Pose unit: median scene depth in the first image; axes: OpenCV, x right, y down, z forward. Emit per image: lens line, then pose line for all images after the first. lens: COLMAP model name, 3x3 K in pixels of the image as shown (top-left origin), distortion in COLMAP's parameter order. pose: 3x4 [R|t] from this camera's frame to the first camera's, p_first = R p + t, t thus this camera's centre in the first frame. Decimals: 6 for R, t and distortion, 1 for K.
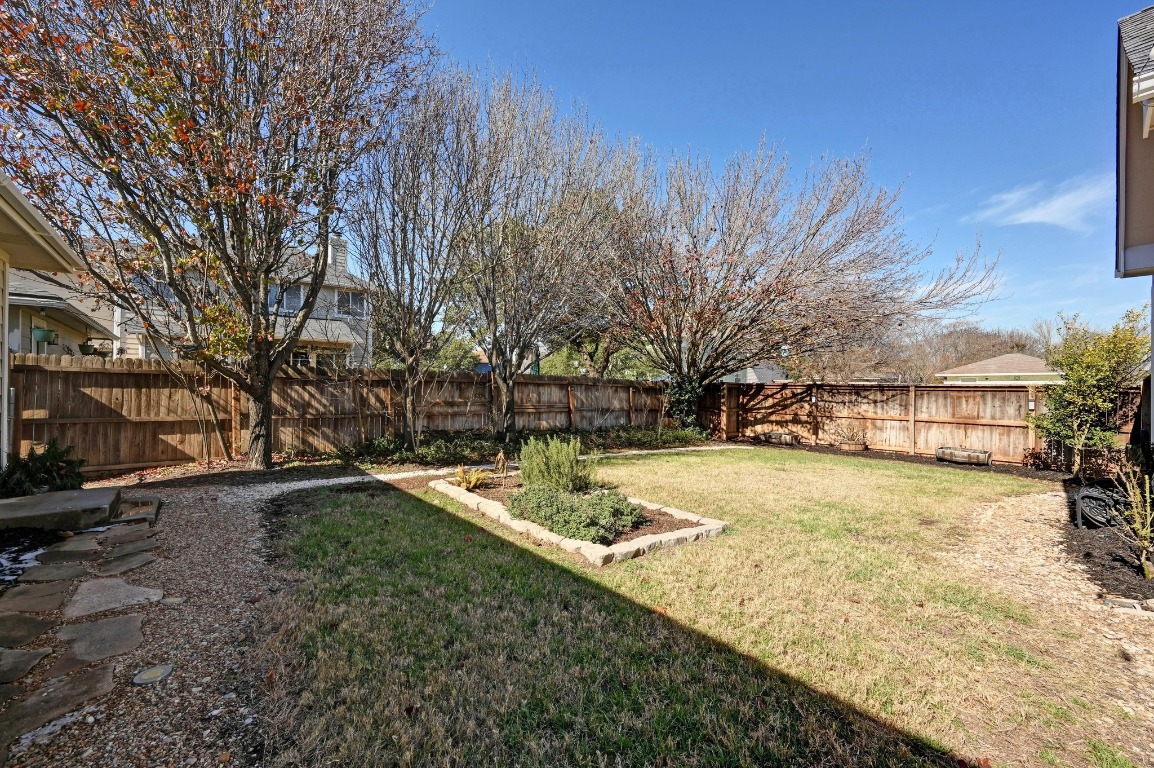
lens RADIAL K [[451.6, 0, 581.2], [0, 451.6, 386.6], [0, 0, 1]] dist [-0.014076, -0.003018]
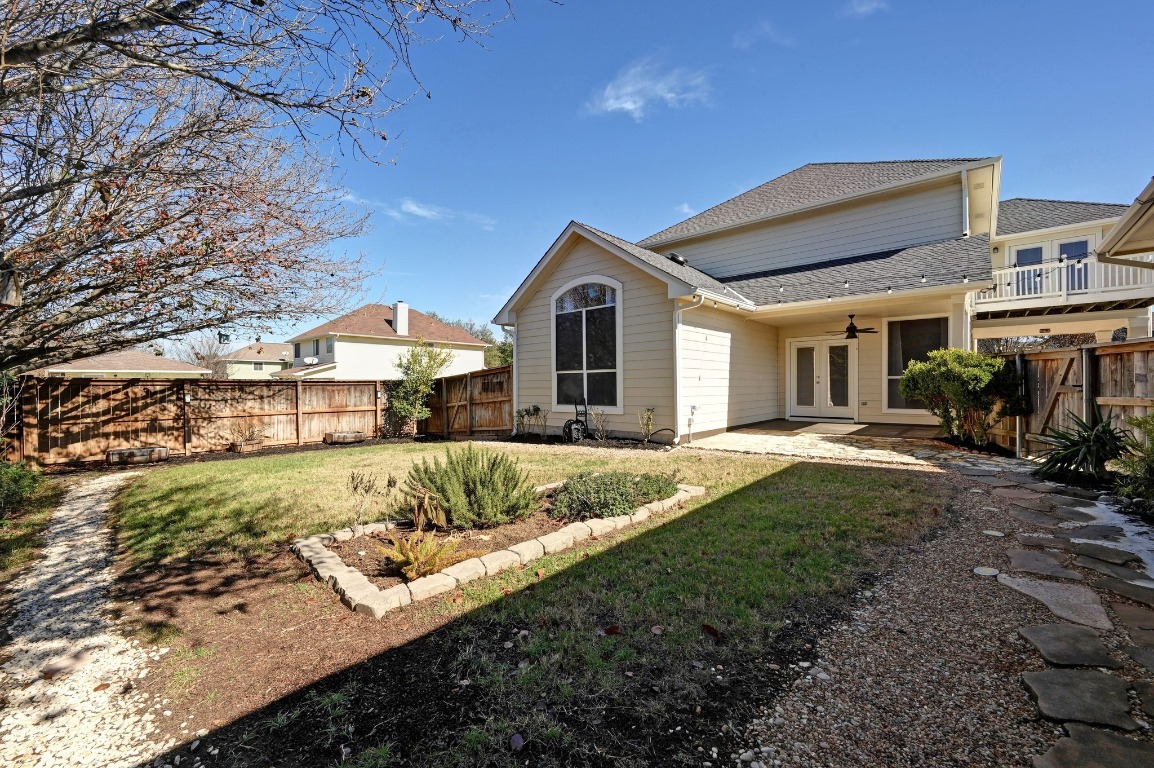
lens RADIAL K [[451.6, 0, 580.8], [0, 451.6, 386.4], [0, 0, 1]] dist [-0.014076, -0.003018]
pose [[-0.134687, -0.010828, 0.990829, -0.391125], [0.006753, 0.999907, 0.011845, 0.002888], [-0.990865, 0.008287, -0.134601, 0.447070]]
